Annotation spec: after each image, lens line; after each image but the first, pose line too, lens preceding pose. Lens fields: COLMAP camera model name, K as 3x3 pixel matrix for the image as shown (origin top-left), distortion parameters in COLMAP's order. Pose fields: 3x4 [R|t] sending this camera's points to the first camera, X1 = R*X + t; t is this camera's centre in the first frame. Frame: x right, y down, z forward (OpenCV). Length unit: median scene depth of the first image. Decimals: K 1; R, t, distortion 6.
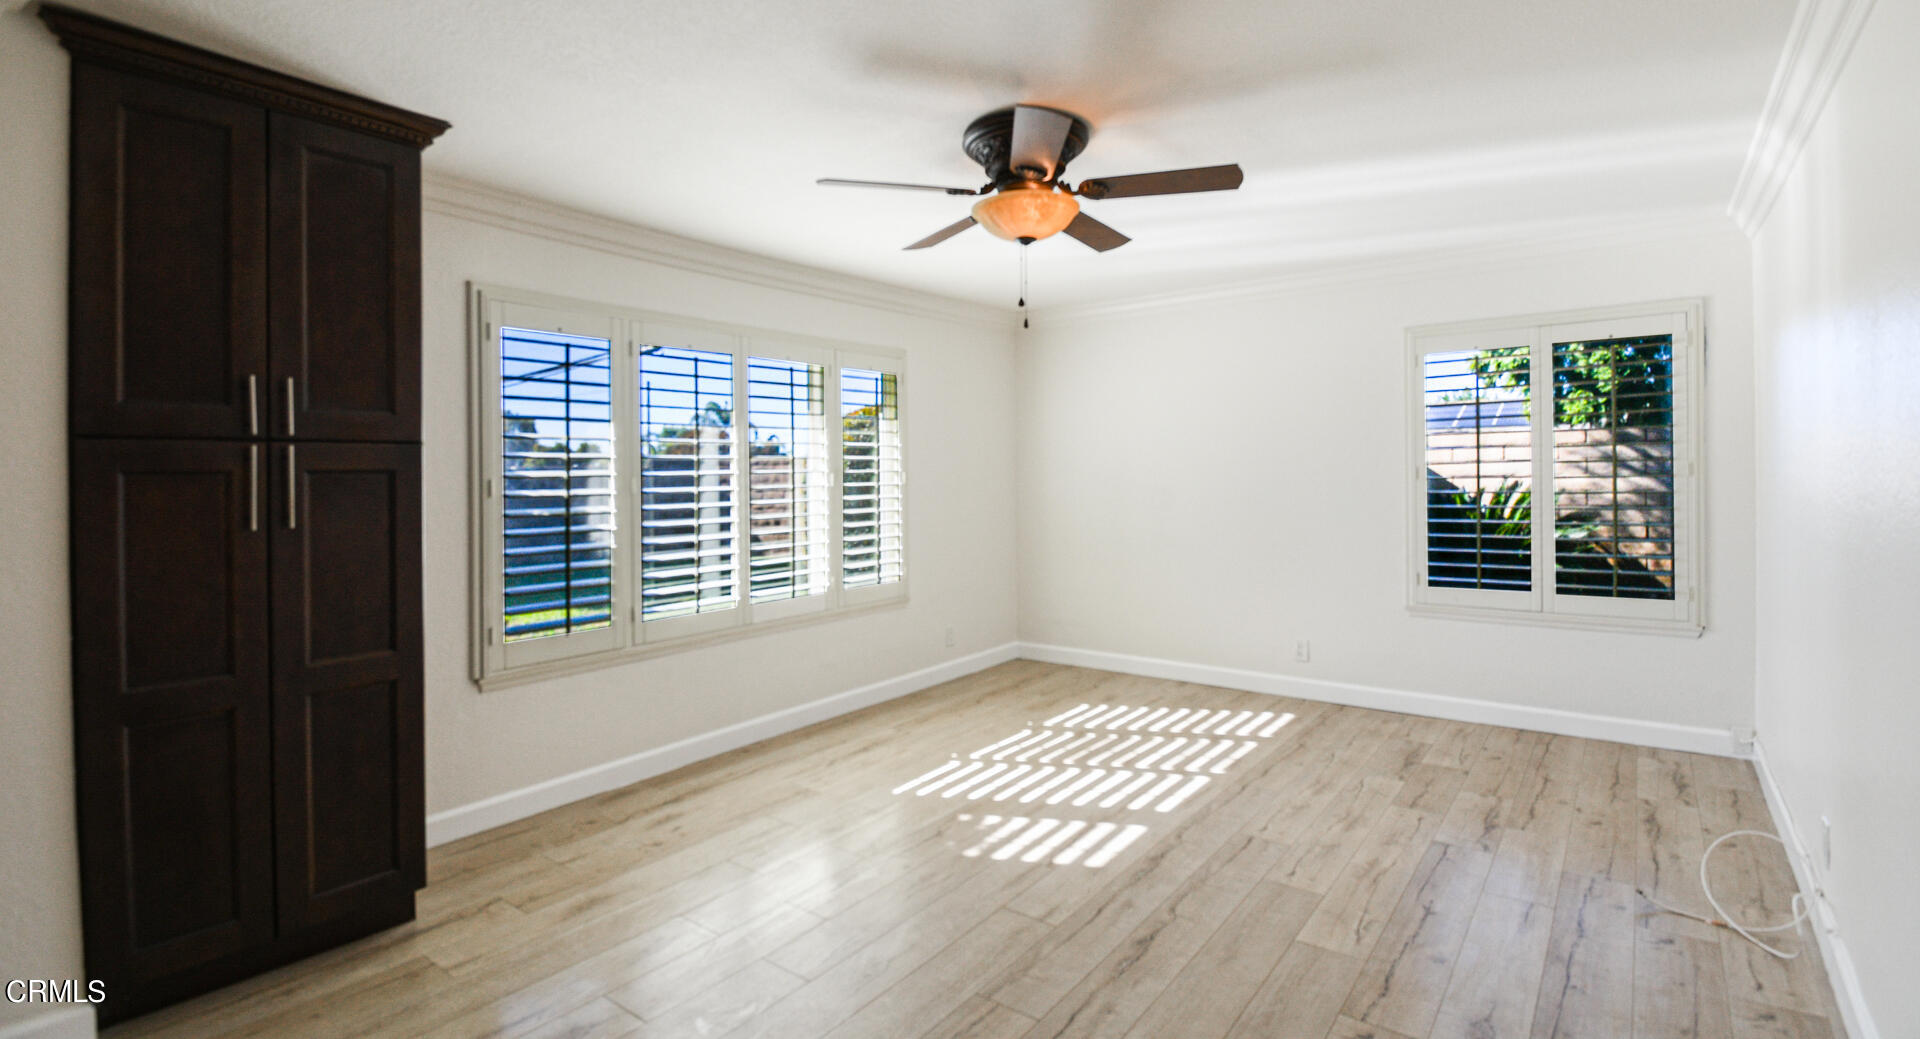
lens RADIAL K [[876.2, 0, 982.6], [0, 876.2, 487.8], [0, 0, 1]] dist [0.023100, -0.026124]
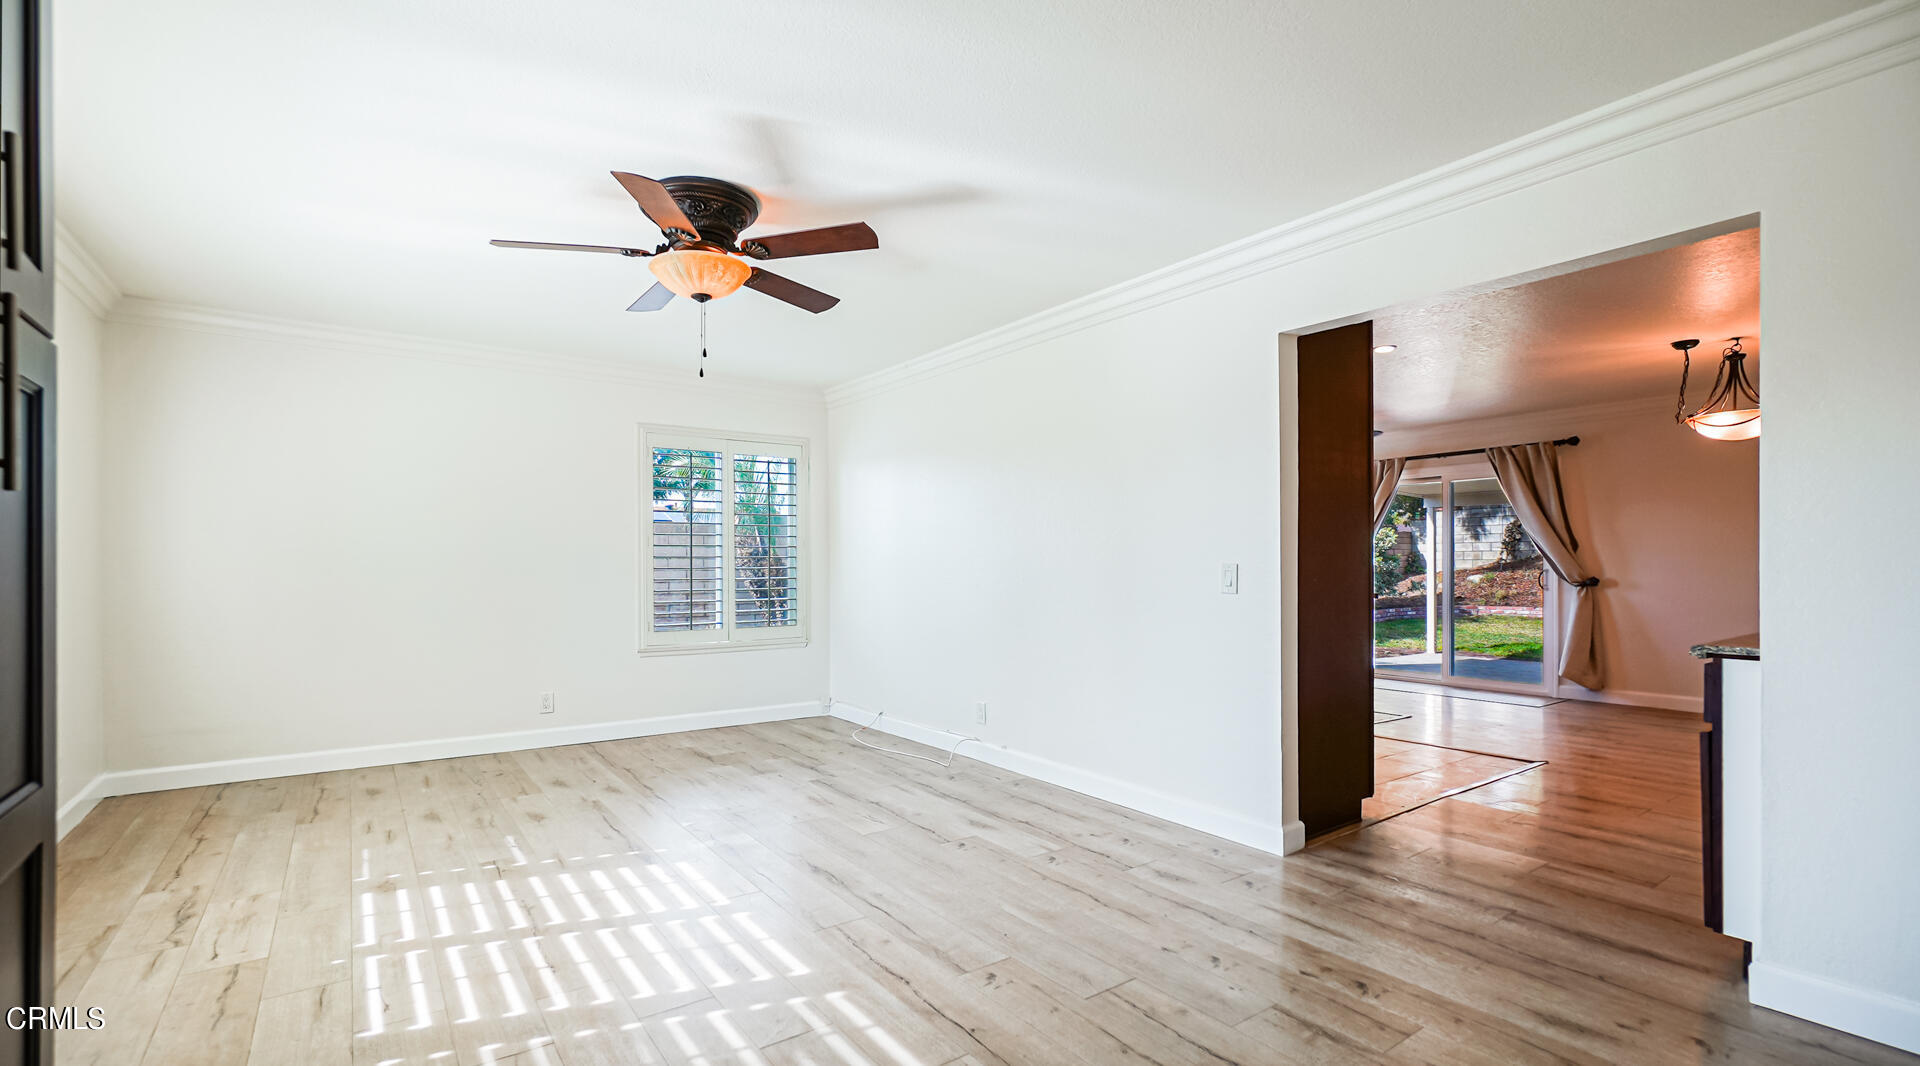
lens RADIAL K [[850.1, 0, 952.9], [0, 850.1, 571.3], [0, 0, 1]] dist [0.001624, 0.000483]
pose [[0.306954, 0.008010, 0.951691, -0.798628], [0.013894, 0.999820, -0.012896, 0.073709], [-0.951623, 0.017181, 0.306788, 0.338983]]
